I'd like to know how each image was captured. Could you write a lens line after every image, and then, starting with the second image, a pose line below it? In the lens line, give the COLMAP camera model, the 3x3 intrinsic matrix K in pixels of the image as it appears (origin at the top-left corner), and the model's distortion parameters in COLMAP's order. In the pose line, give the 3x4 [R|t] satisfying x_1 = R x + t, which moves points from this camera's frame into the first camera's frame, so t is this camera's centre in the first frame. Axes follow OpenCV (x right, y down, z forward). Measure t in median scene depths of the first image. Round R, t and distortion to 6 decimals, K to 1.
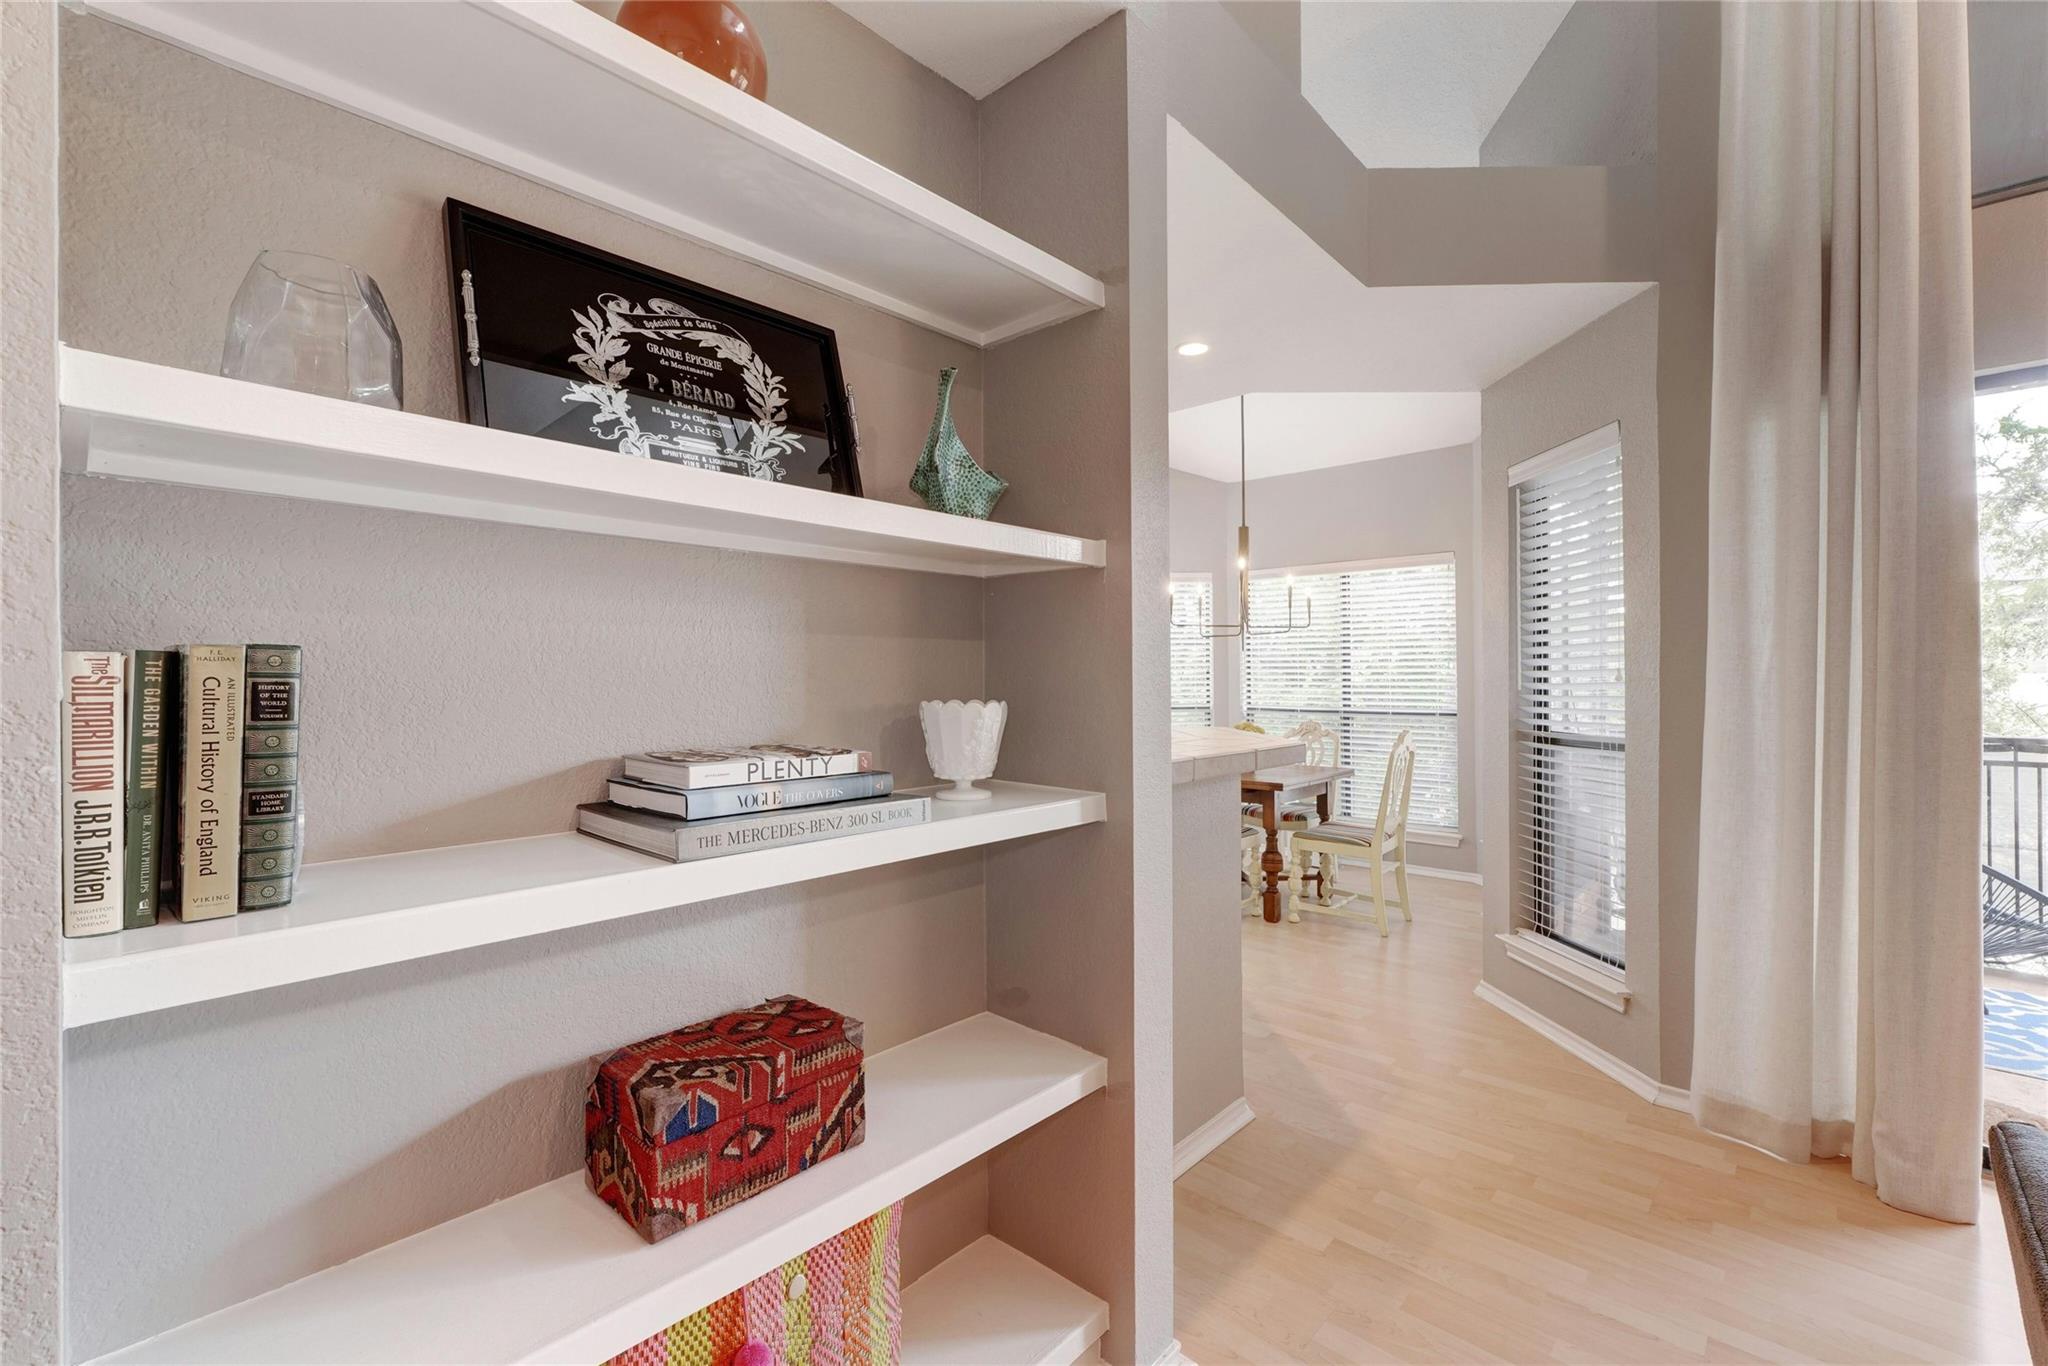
lens RADIAL K [[870.4, 0, 1020.8], [0, 870.4, 677.9], [0, 0, 1]] dist [-0.001757, -0.000067]
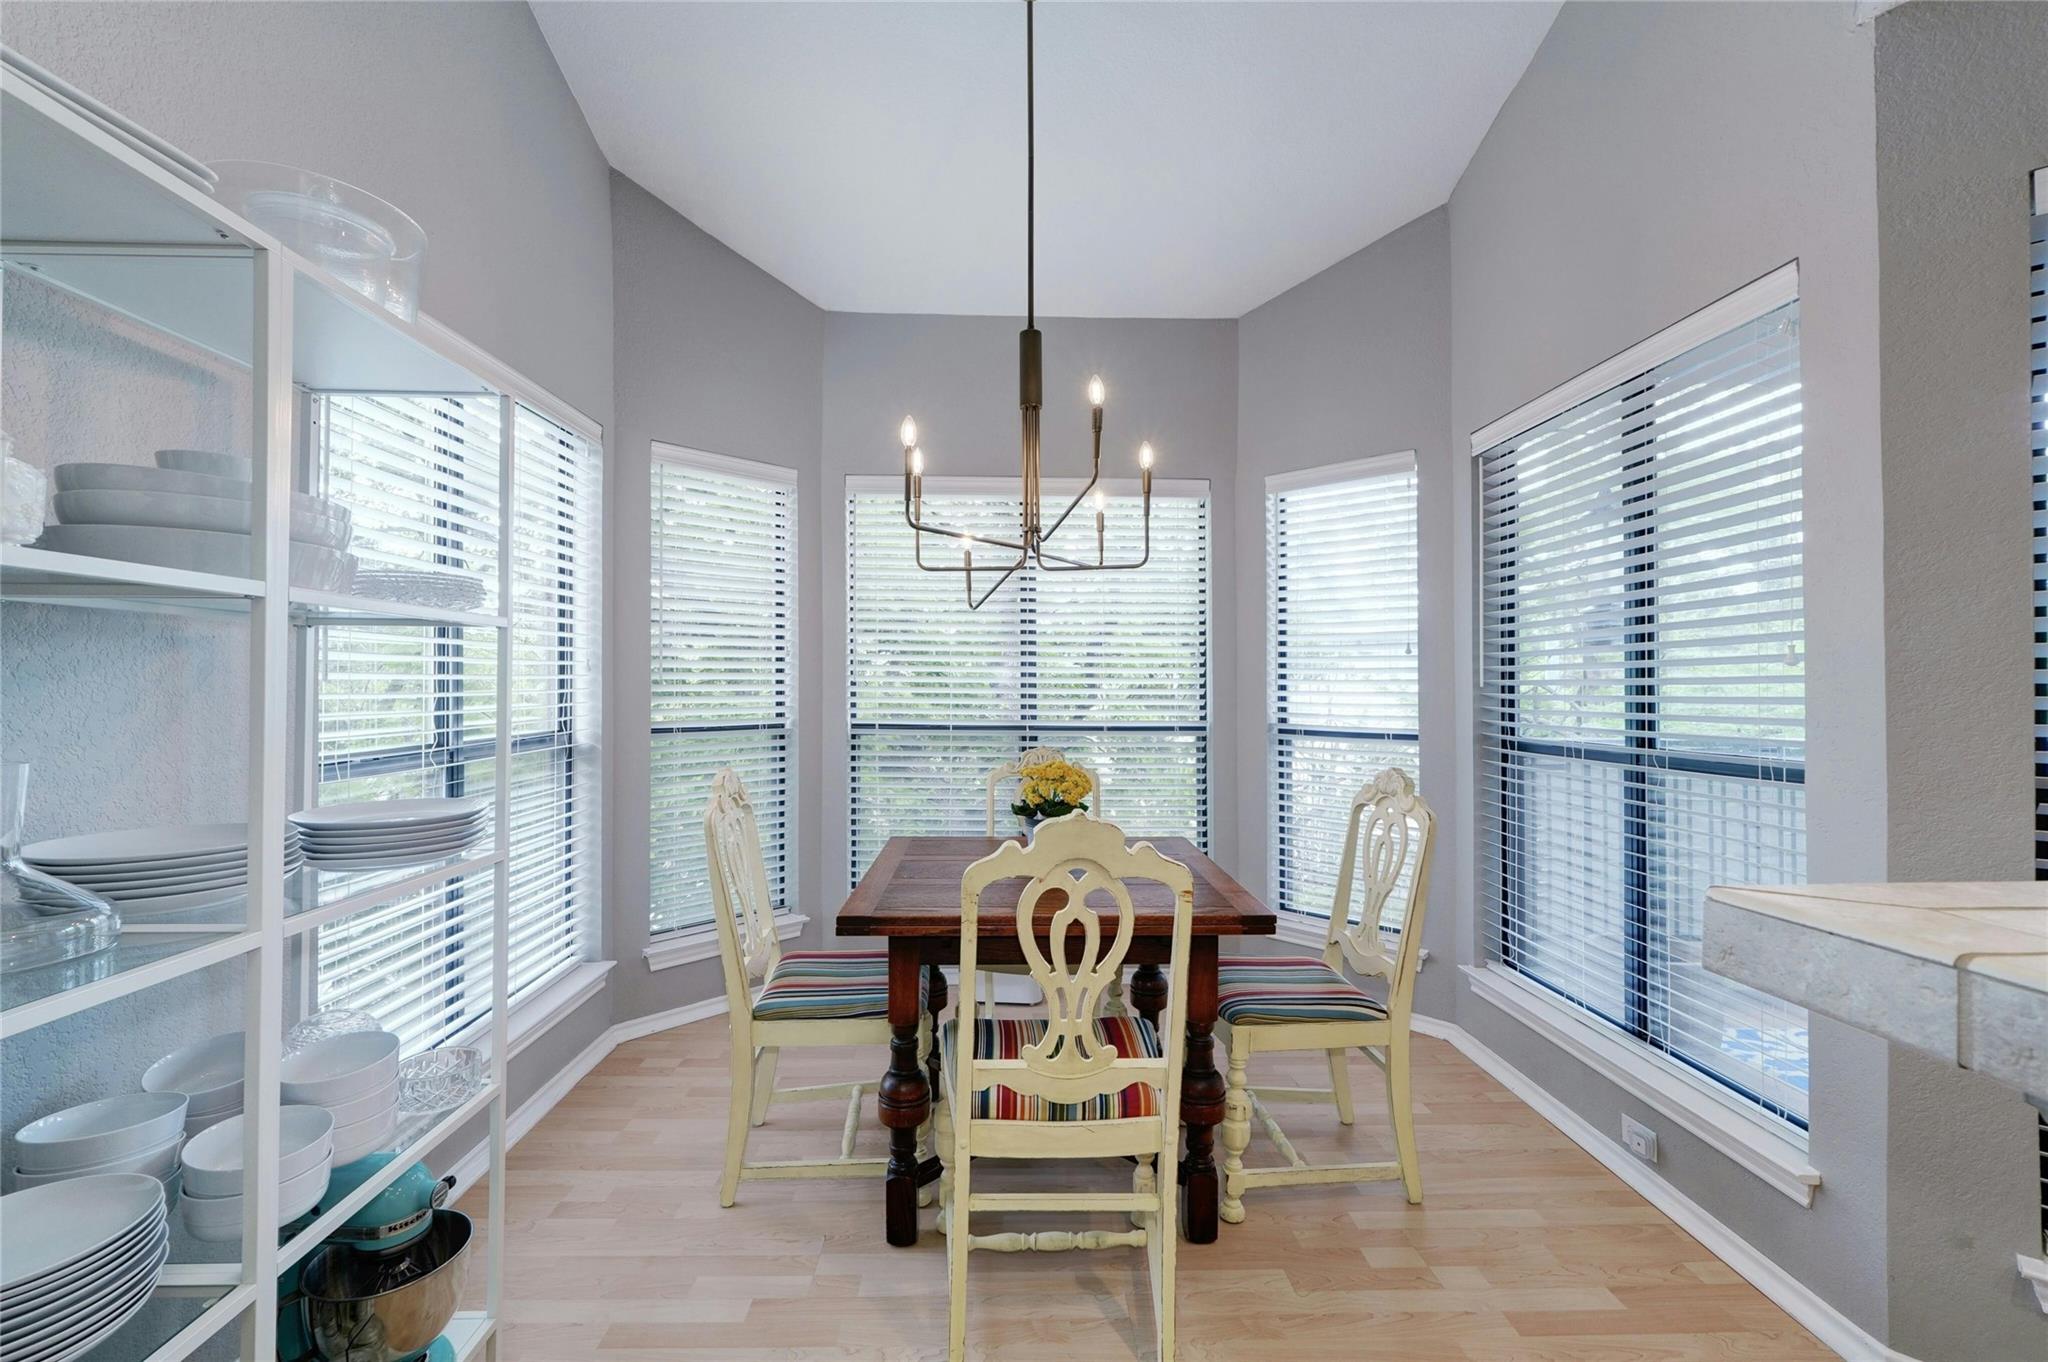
lens RADIAL K [[870.4, 0, 1020.8], [0, 870.4, 675.9], [0, 0, 1]] dist [-0.001757, -0.000067]
pose [[0.713283, 0.012824, 0.700759, -0.069669], [-0.007680, 0.999916, -0.010482, 0.012616], [-0.700834, 0.002095, 0.713321, 0.763466]]
